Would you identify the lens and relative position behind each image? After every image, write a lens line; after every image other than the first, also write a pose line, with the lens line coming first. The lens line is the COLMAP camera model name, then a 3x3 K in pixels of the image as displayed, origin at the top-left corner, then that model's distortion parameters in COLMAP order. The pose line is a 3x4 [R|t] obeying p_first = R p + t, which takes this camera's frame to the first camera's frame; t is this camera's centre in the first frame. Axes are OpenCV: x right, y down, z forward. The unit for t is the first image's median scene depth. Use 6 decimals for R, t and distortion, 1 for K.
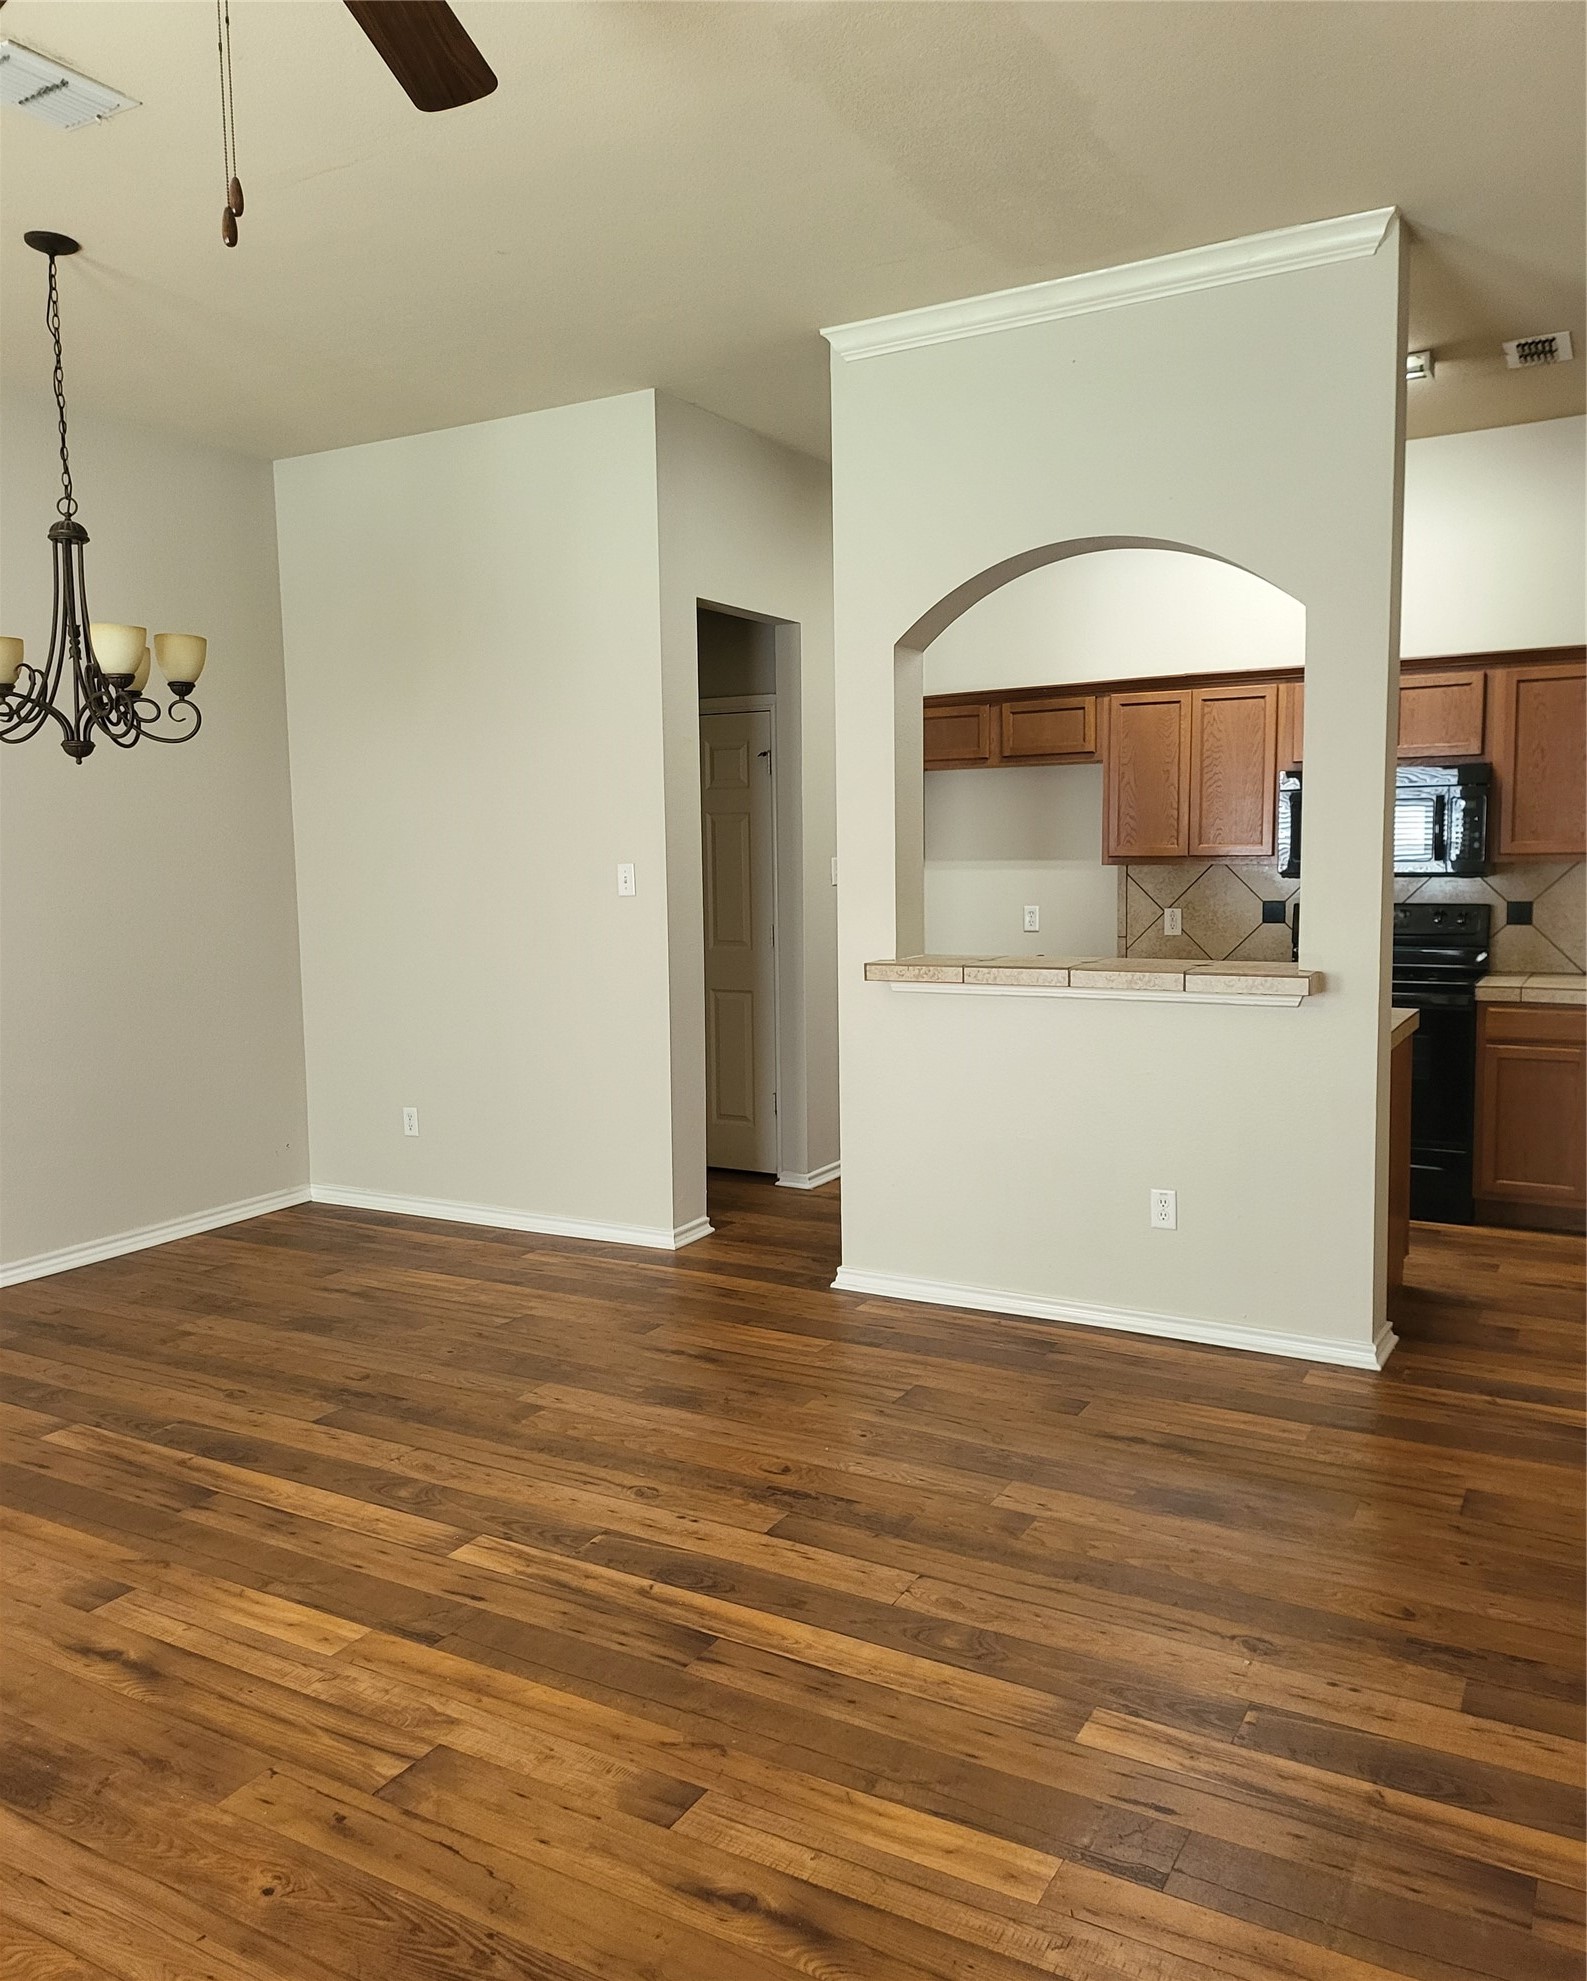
lens RADIAL K [[1470.2, 0, 801.4], [0, 1470.2, 990.2], [0, 0, 1]] dist [0.062819, -0.074298]
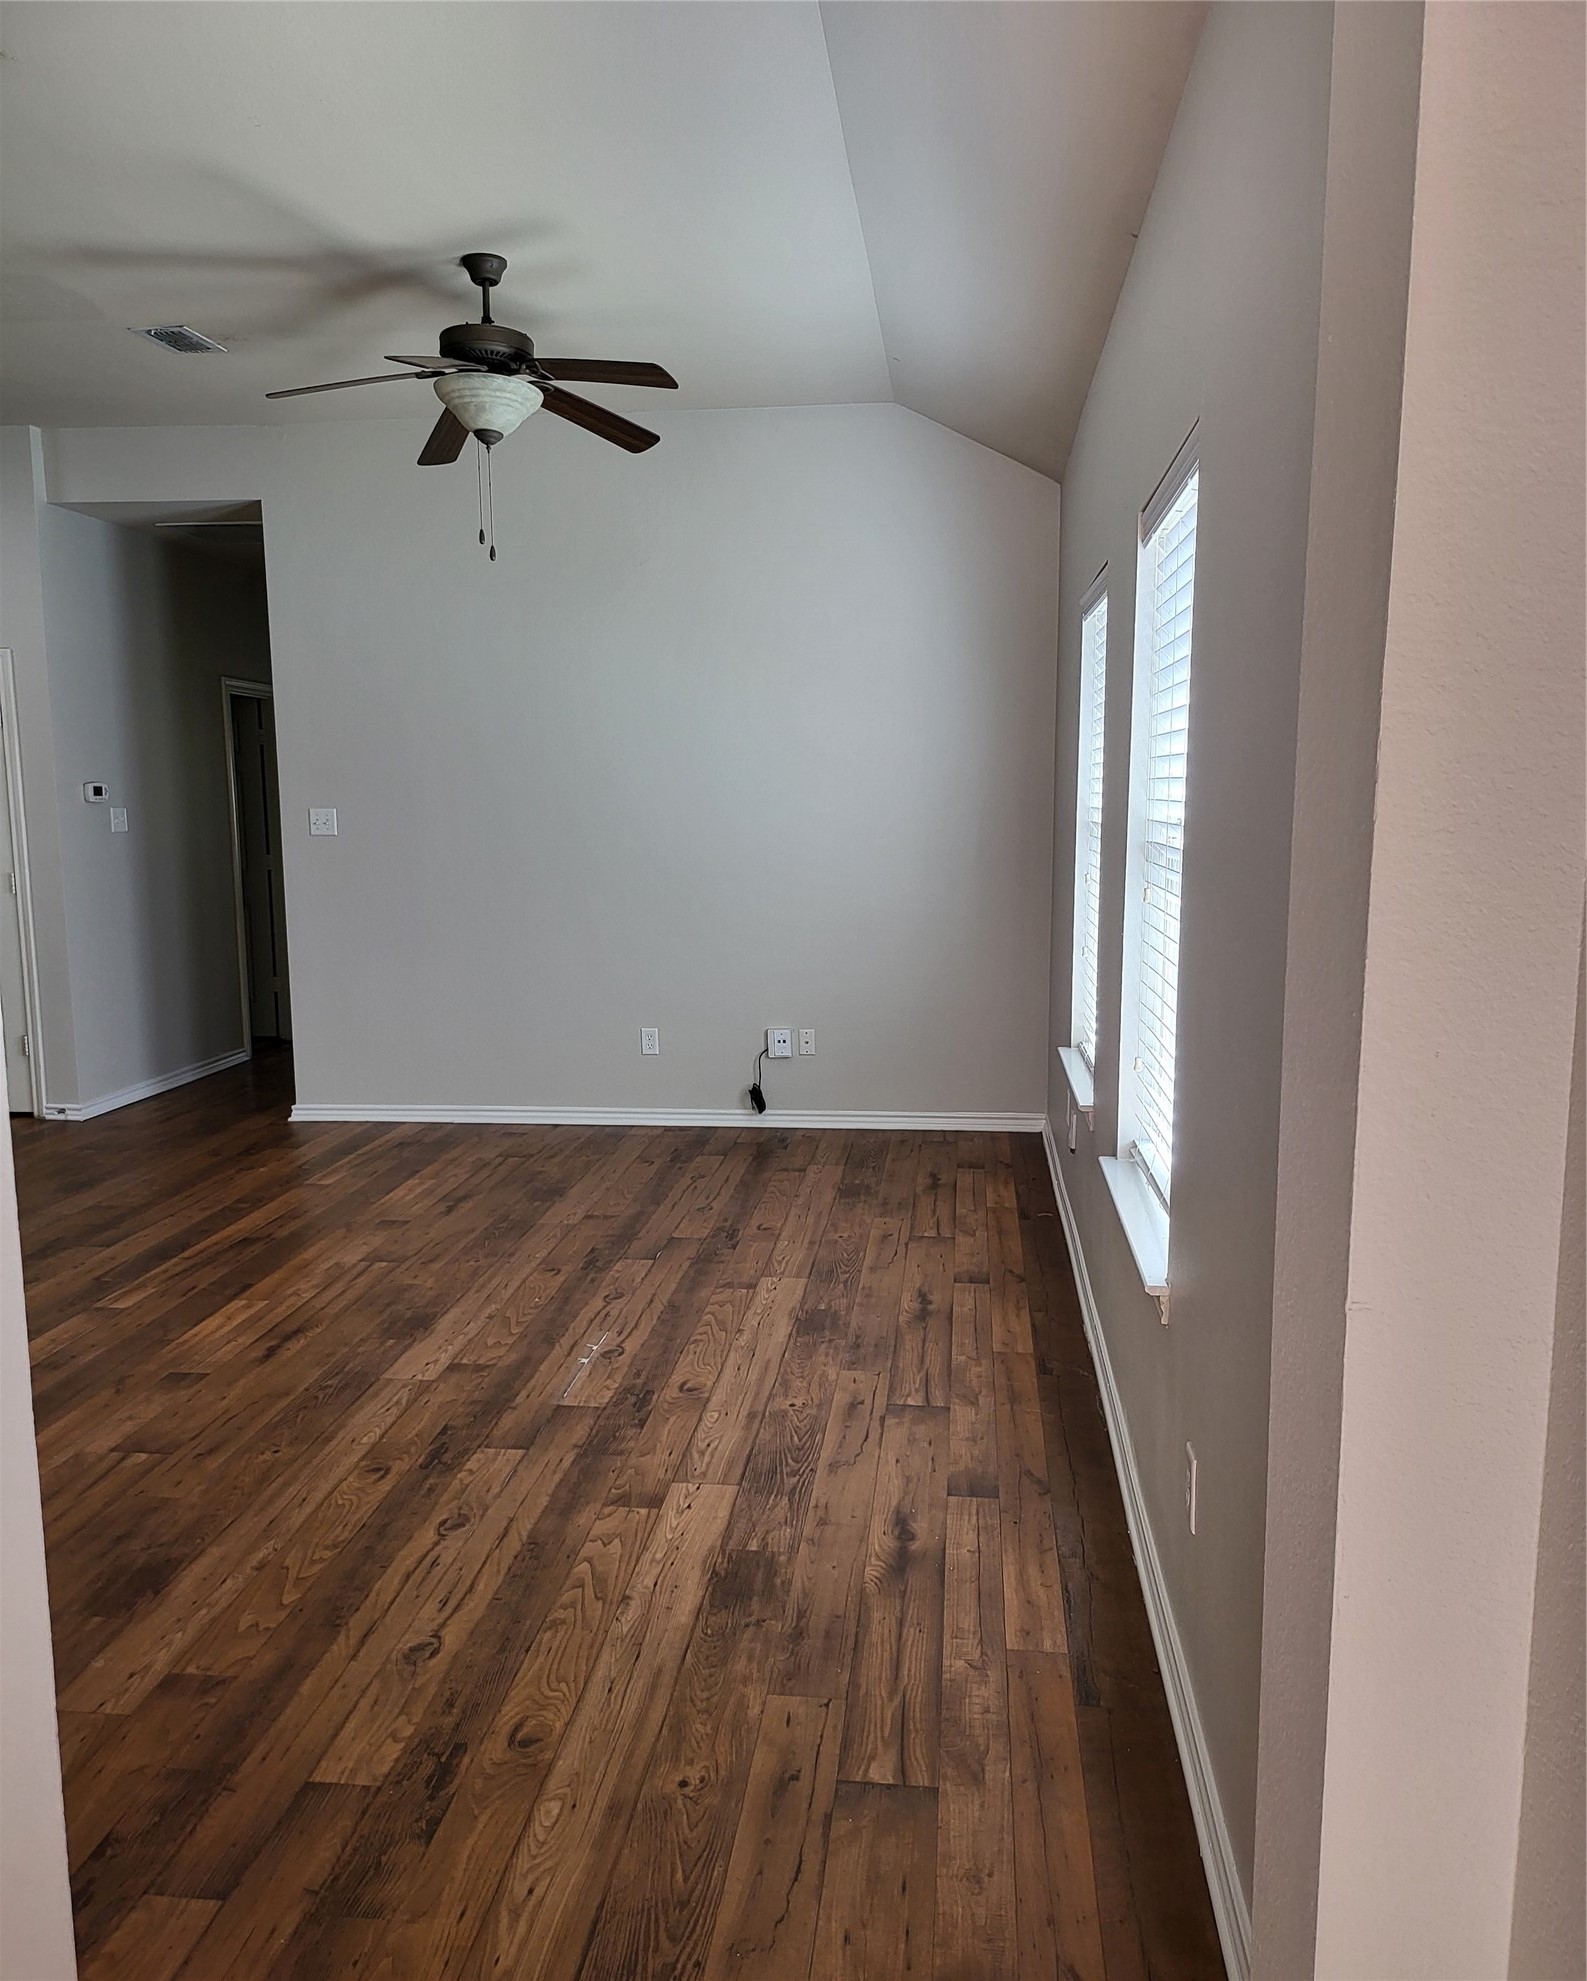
lens RADIAL K [[1469.8, 0, 794.3], [0, 1469.8, 981.0], [0, 0, 1]] dist [0.077540, -0.090370]
pose [[-0.385678, -0.096344, 0.917589, -0.996523], [0.100807, 0.984179, 0.145706, -0.033874], [-0.917110, 0.148695, -0.369864, 0.518091]]
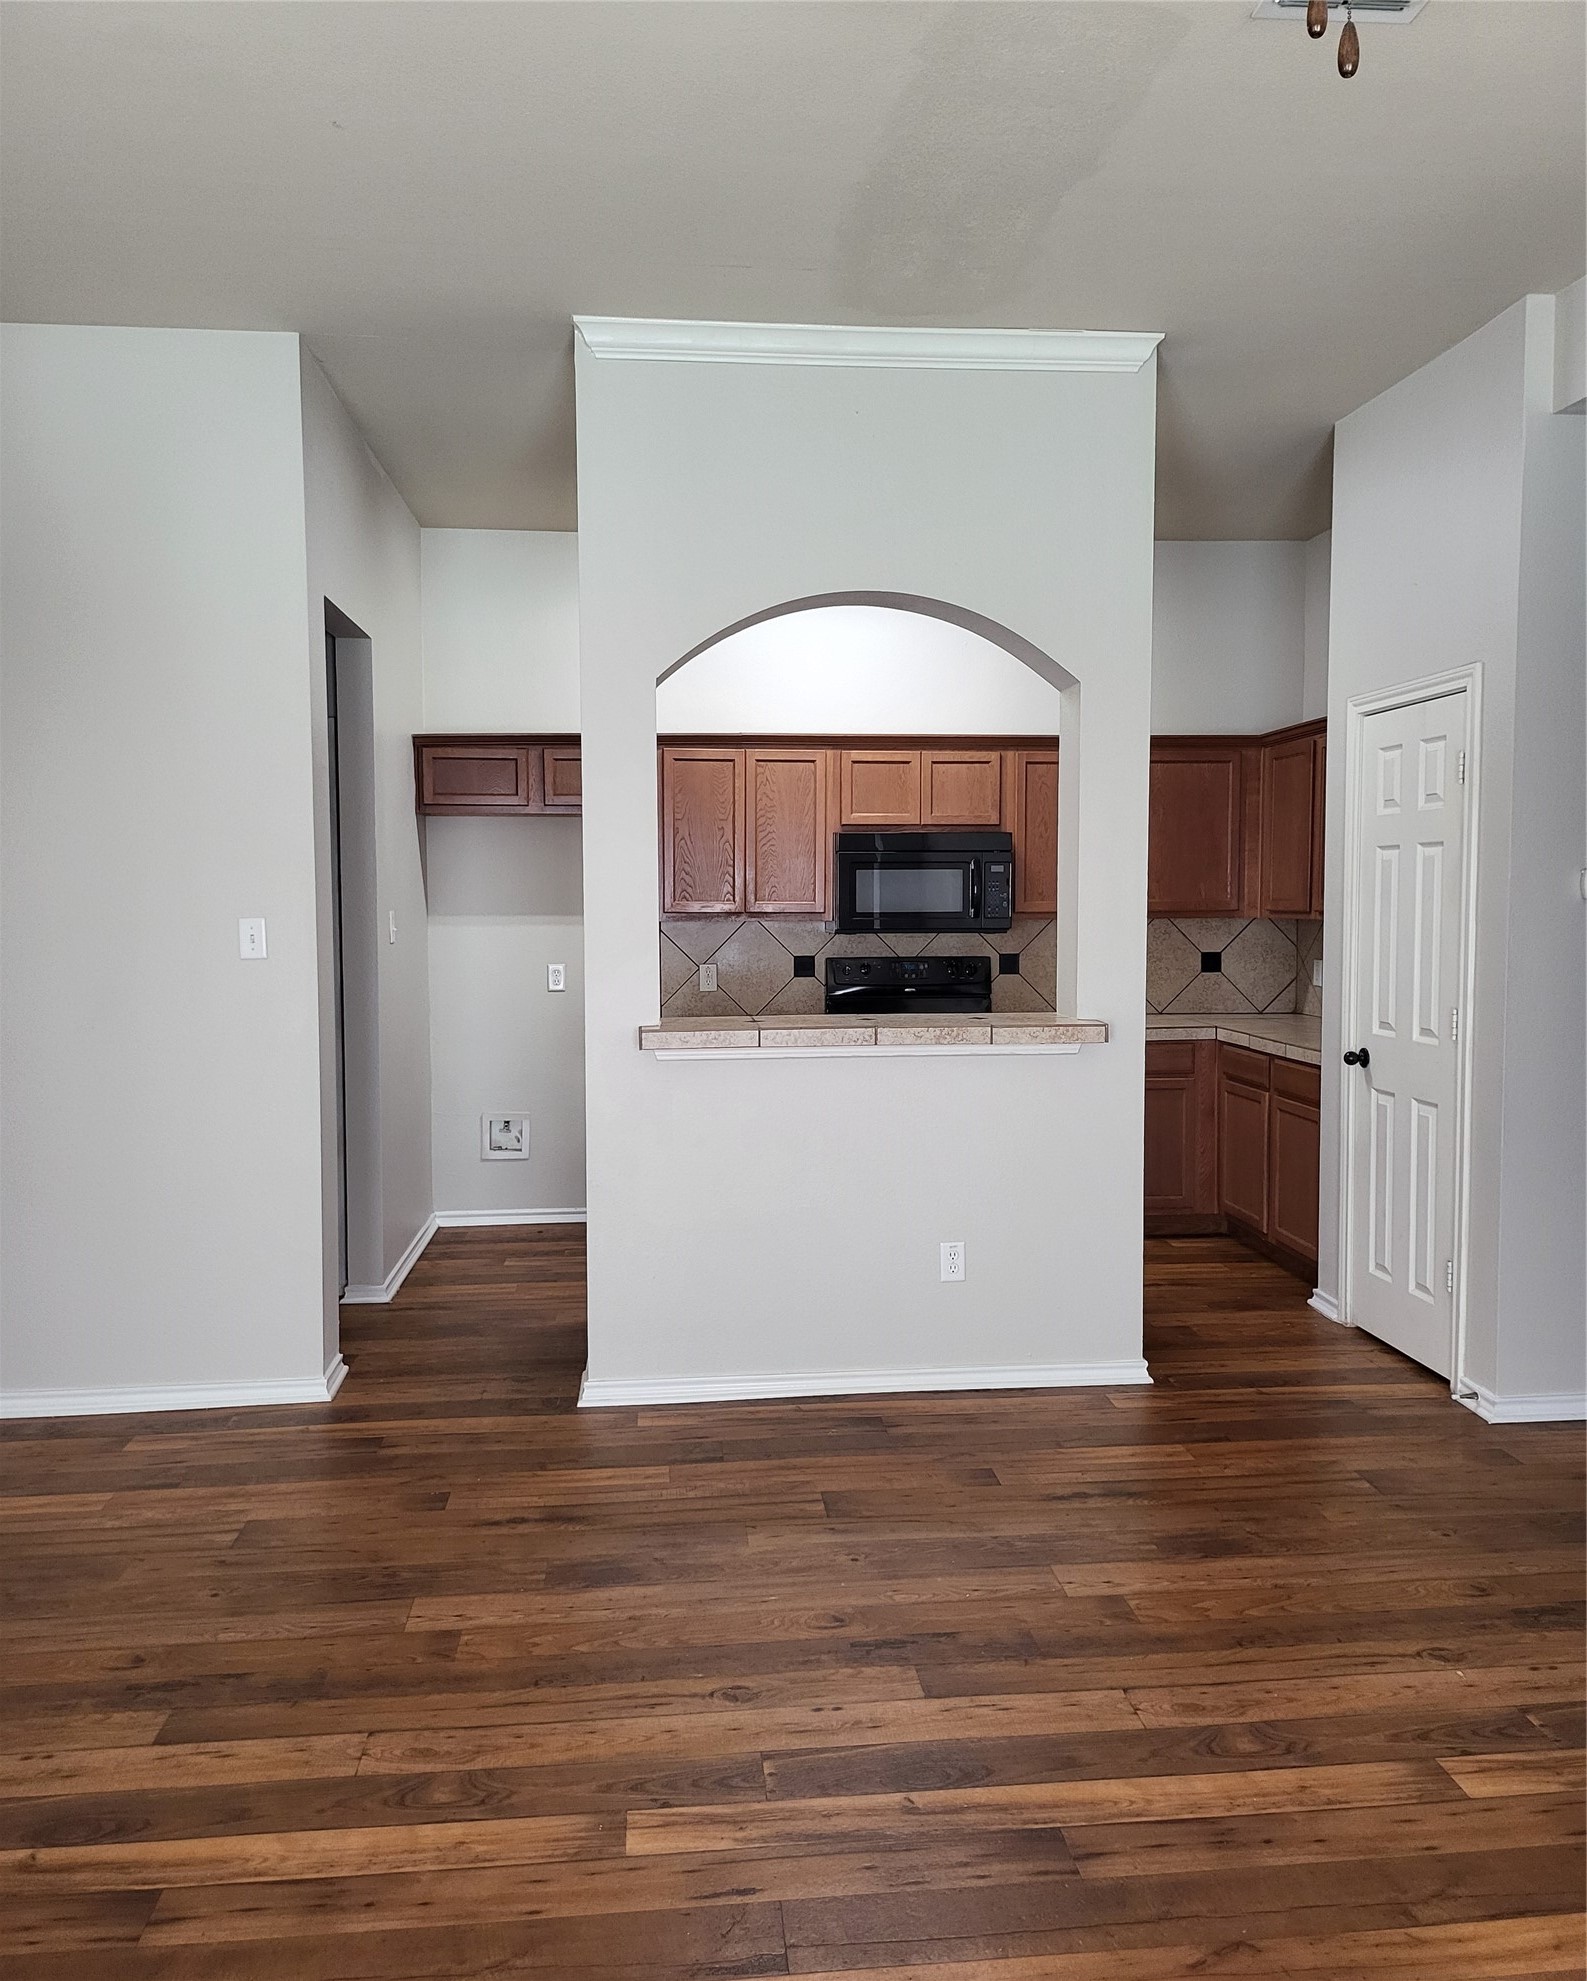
lens RADIAL K [[1469.8, 0, 794.3], [0, 1469.8, 981.0], [0, 0, 1]] dist [0.077540, -0.090370]
pose [[0.817945, -0.022225, 0.574867, -0.338413], [0.048208, 0.998387, -0.029993, -0.014371], [-0.573273, 0.052246, 0.817697, 0.187563]]
